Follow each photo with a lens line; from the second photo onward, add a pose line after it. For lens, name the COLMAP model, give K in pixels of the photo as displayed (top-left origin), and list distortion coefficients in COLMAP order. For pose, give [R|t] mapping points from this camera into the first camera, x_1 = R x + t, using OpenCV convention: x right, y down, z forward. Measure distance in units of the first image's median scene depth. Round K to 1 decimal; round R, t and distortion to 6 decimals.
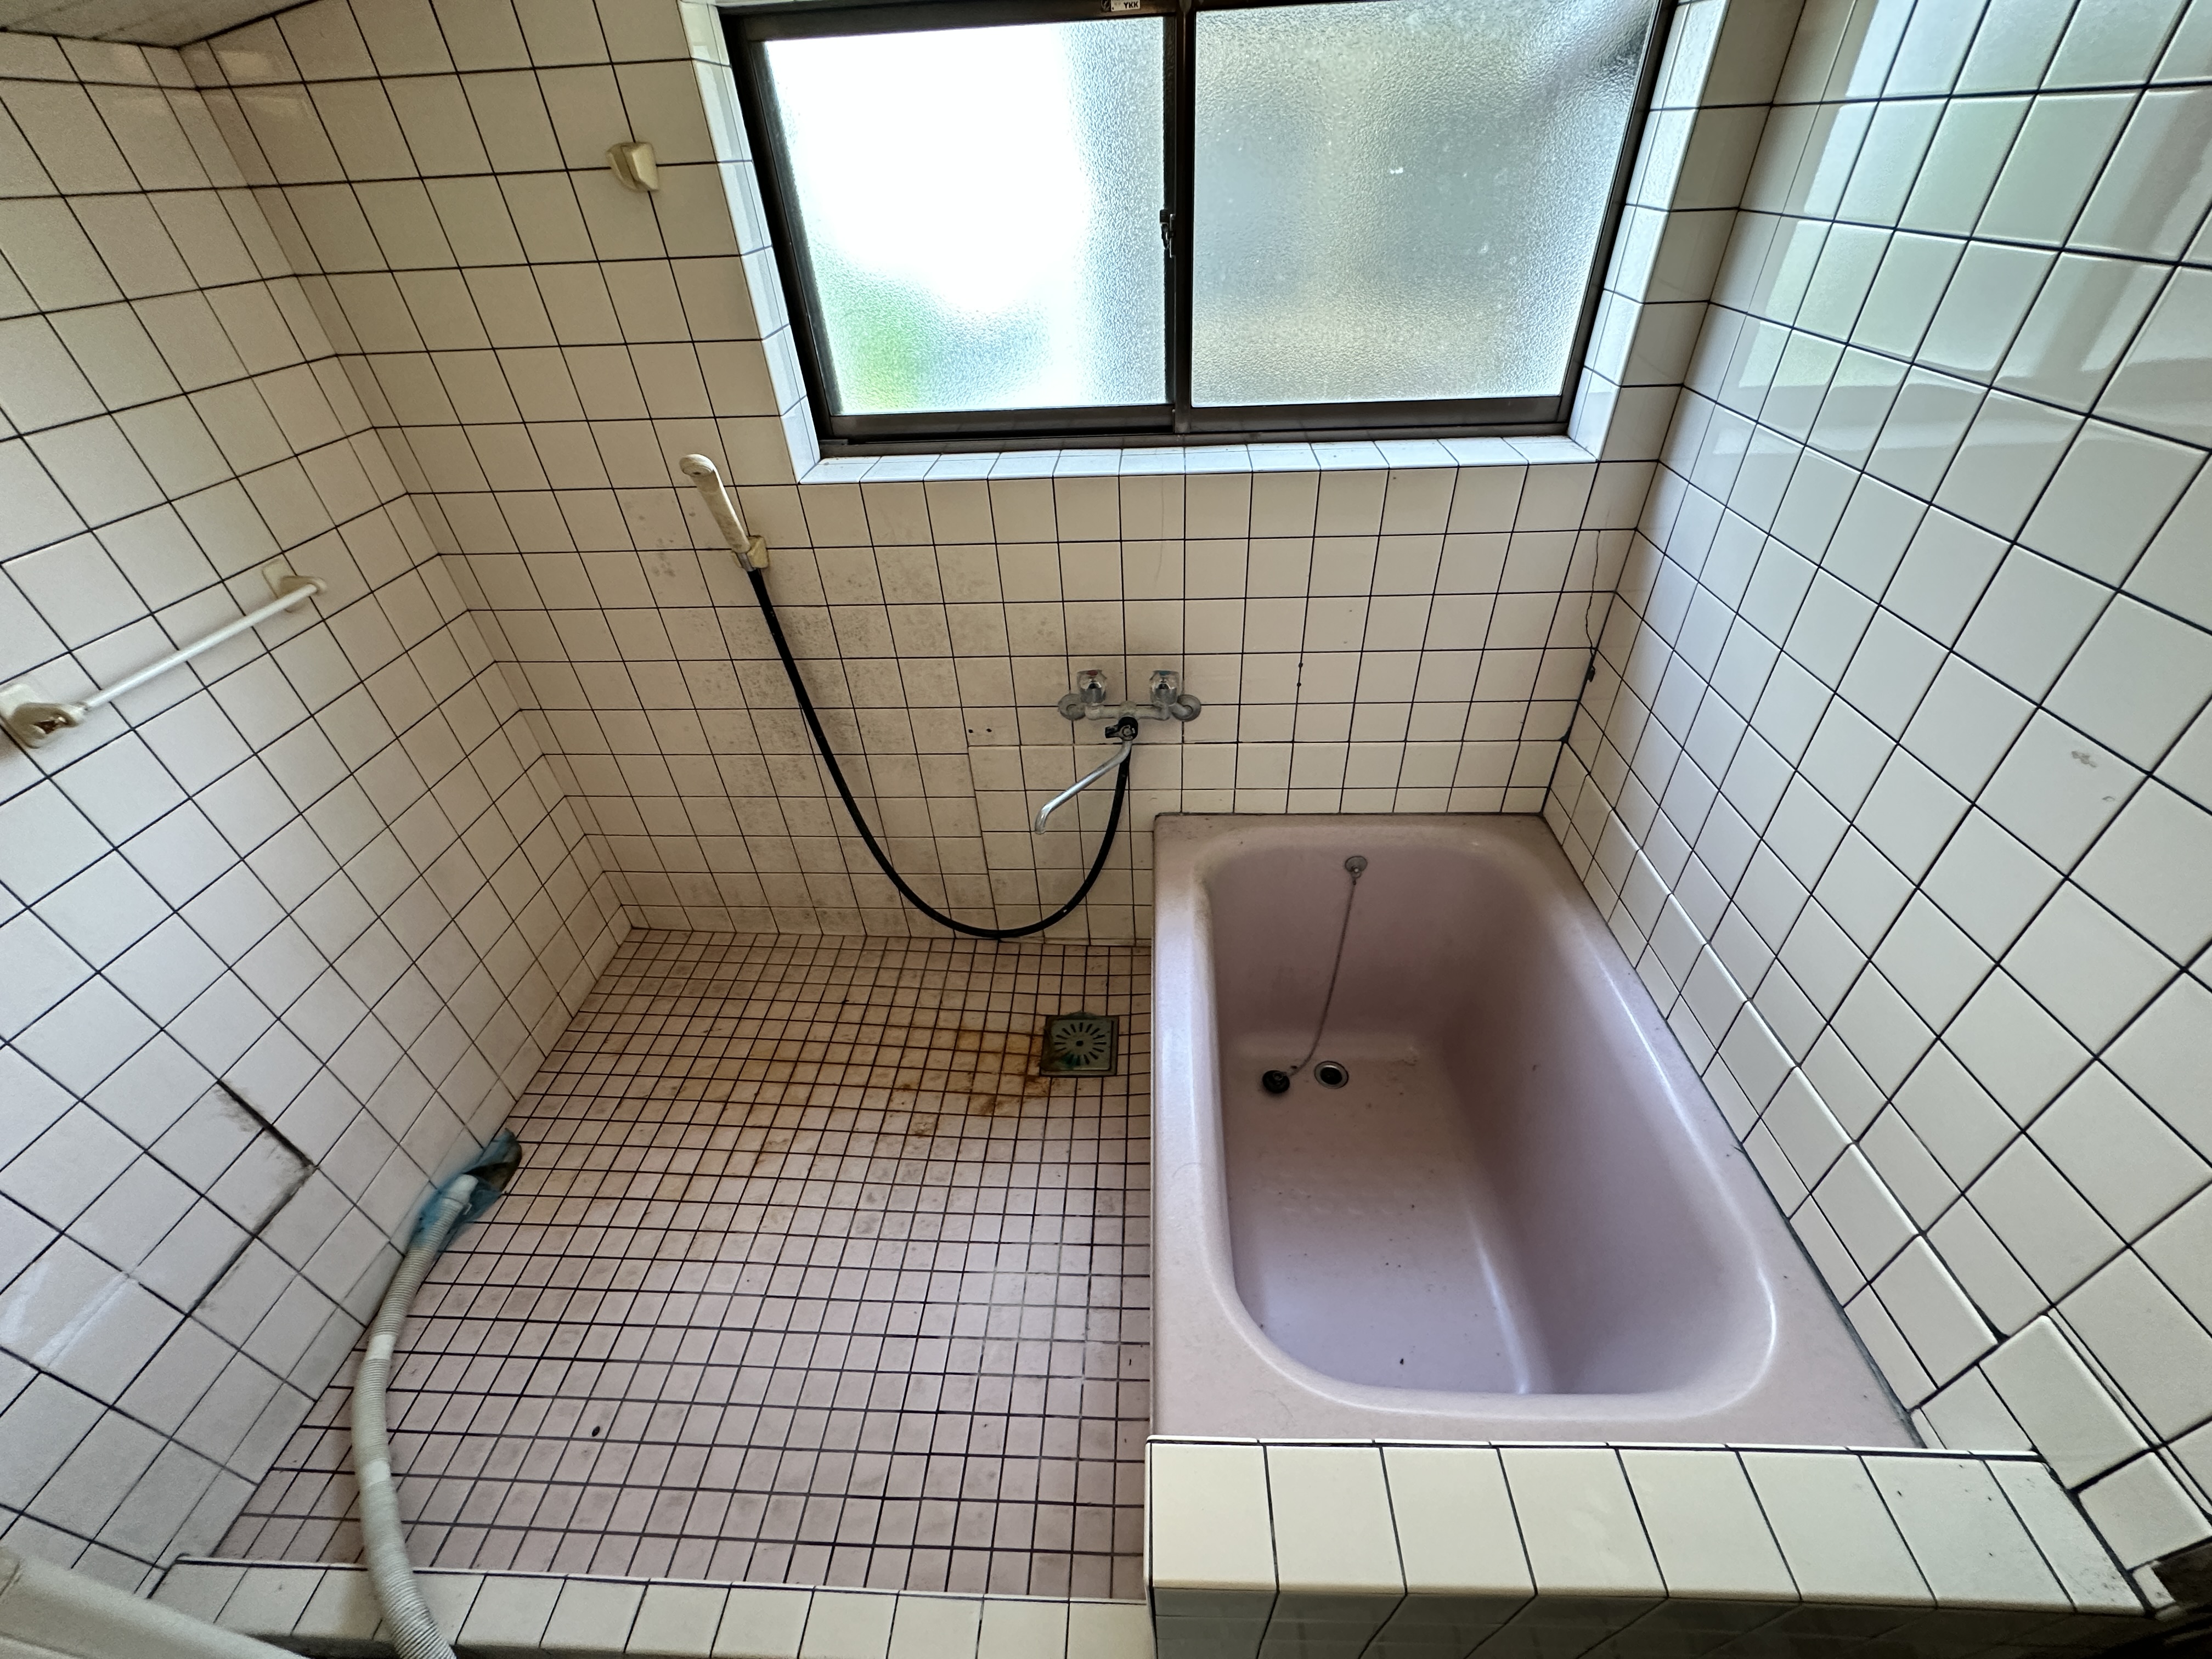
lens RADIAL K [[884.1, 0, 1108.9], [0, 884.1, 824.4], [0, 0, 1]] dist [-0.002180, 0.000511]
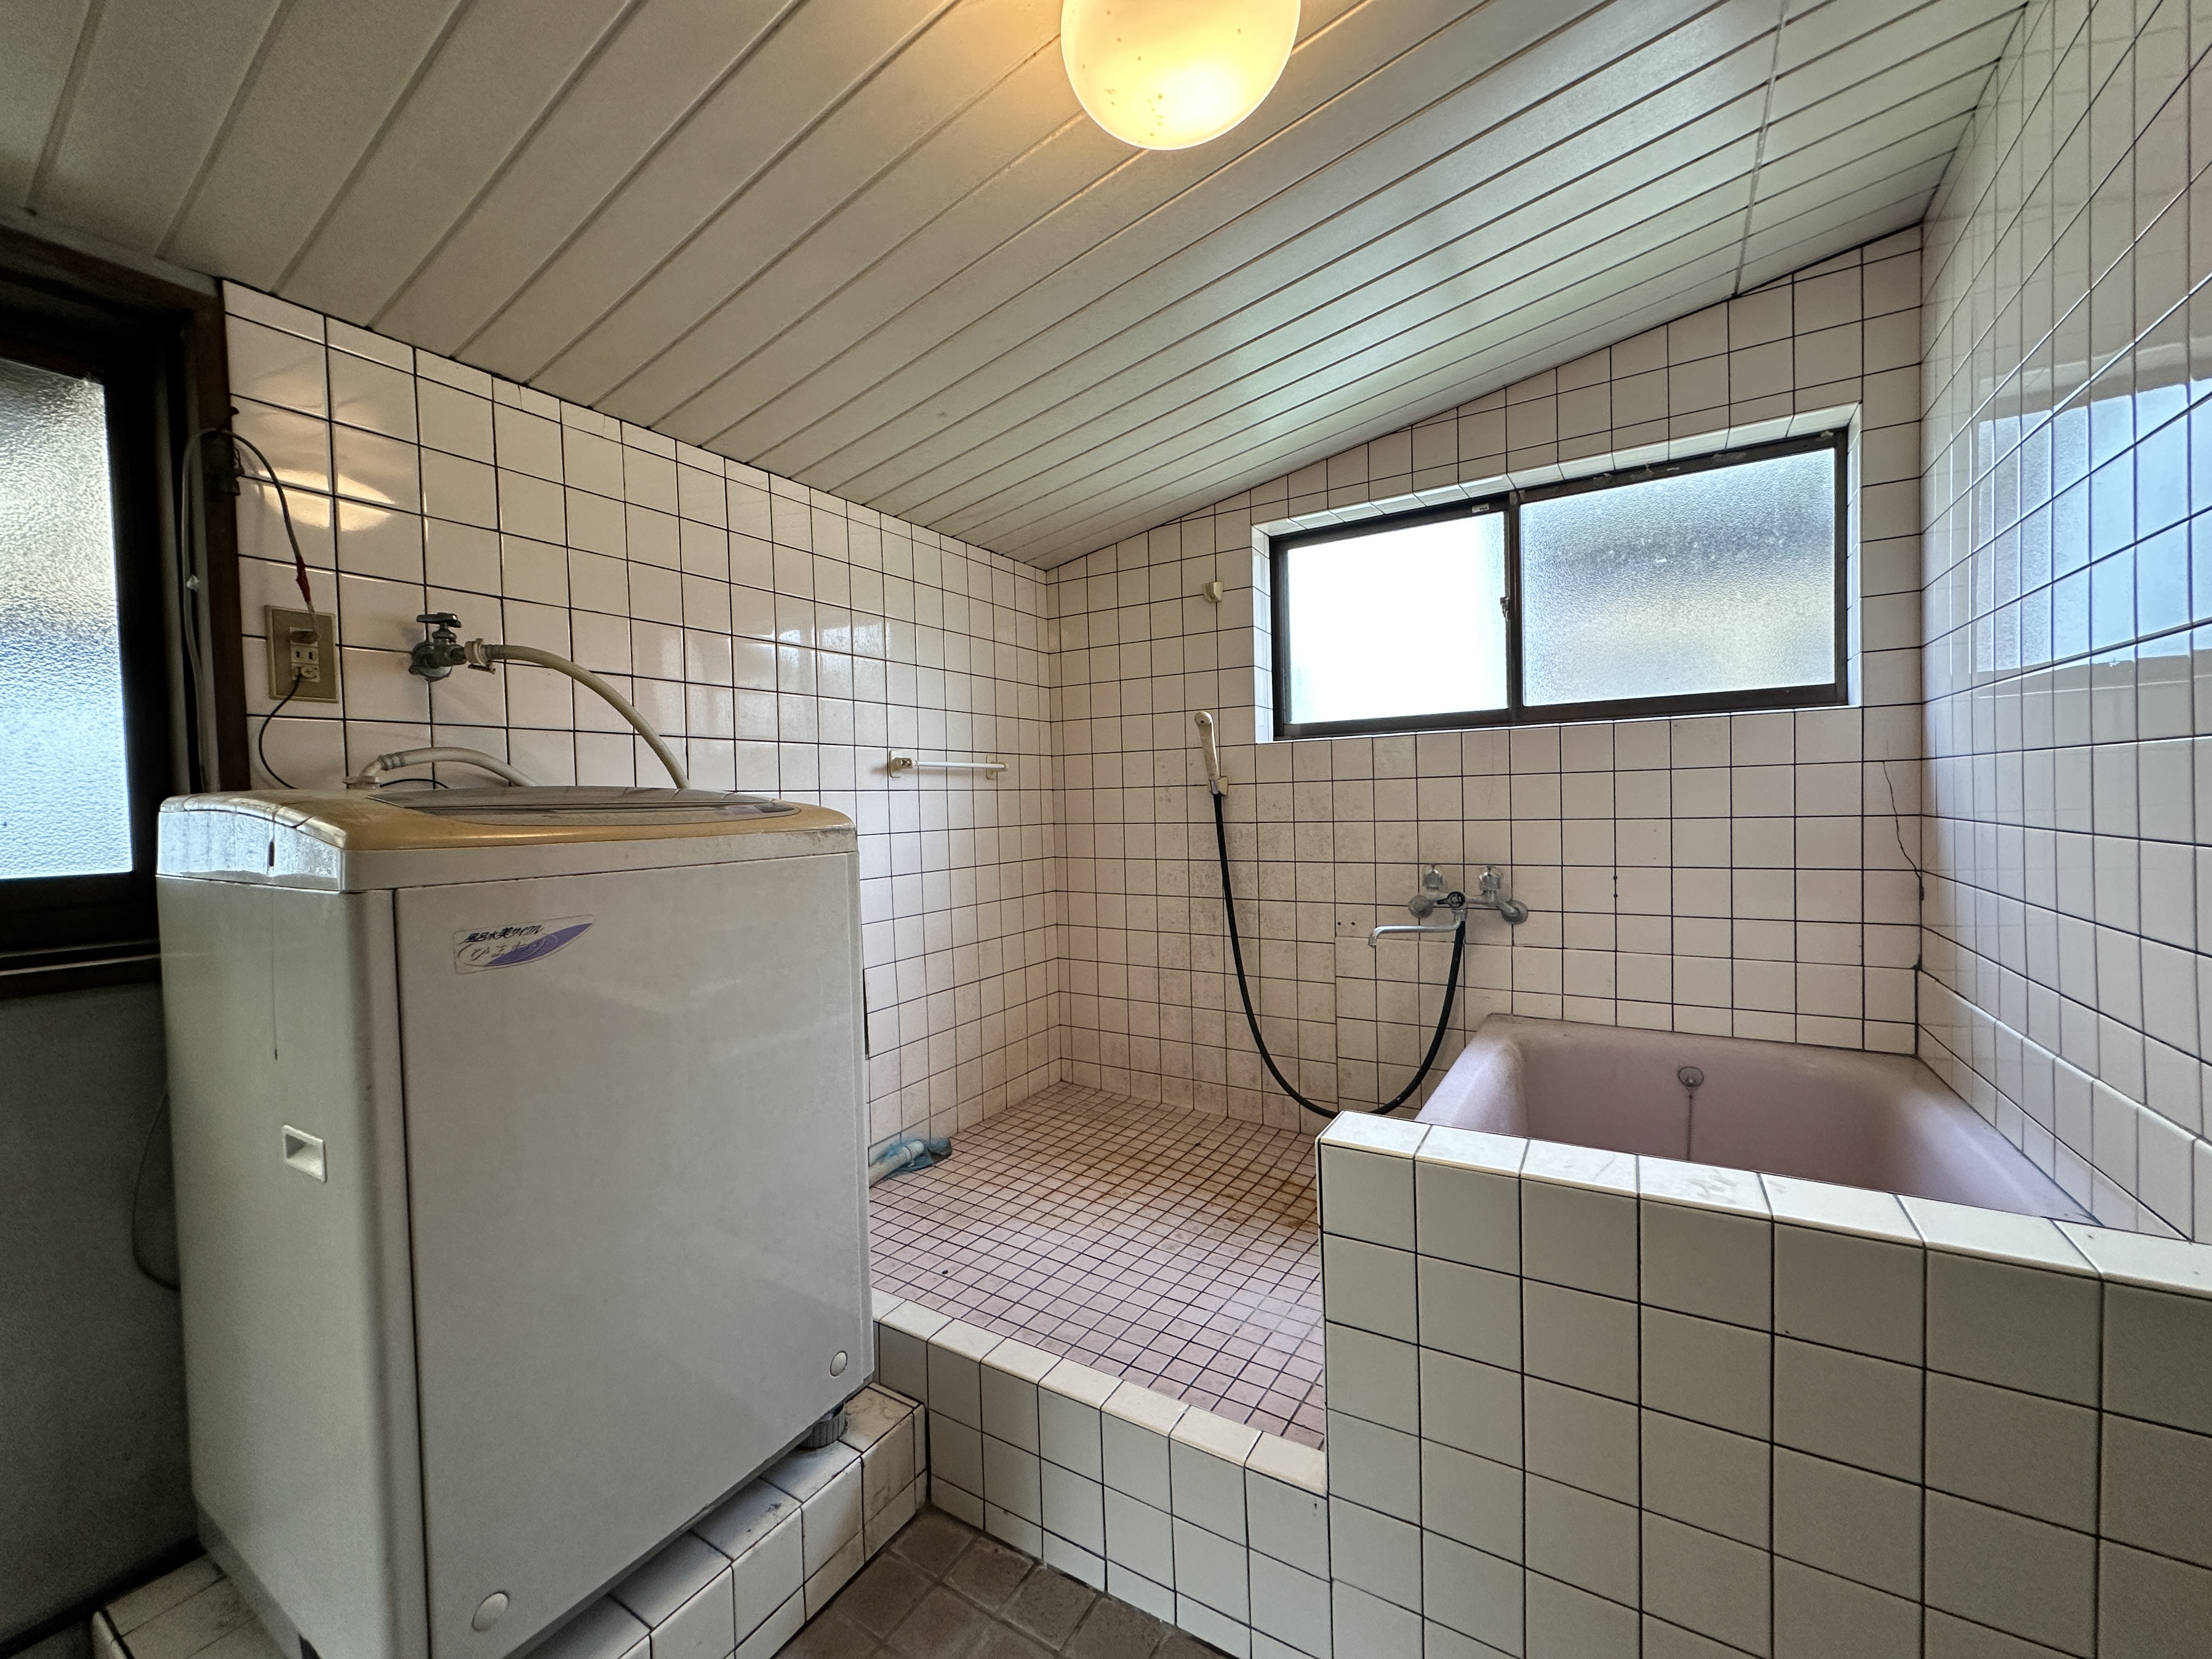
lens RADIAL K [[884.1, 0, 1115.0], [0, 884.1, 829.9], [0, 0, 1]] dist [-0.002180, 0.000511]
pose [[0.878176, 0.034617, -0.477084, 0.186014], [-0.300959, 0.815211, -0.494828, 0.567646], [0.371795, 0.578128, 0.726317, -0.179642]]
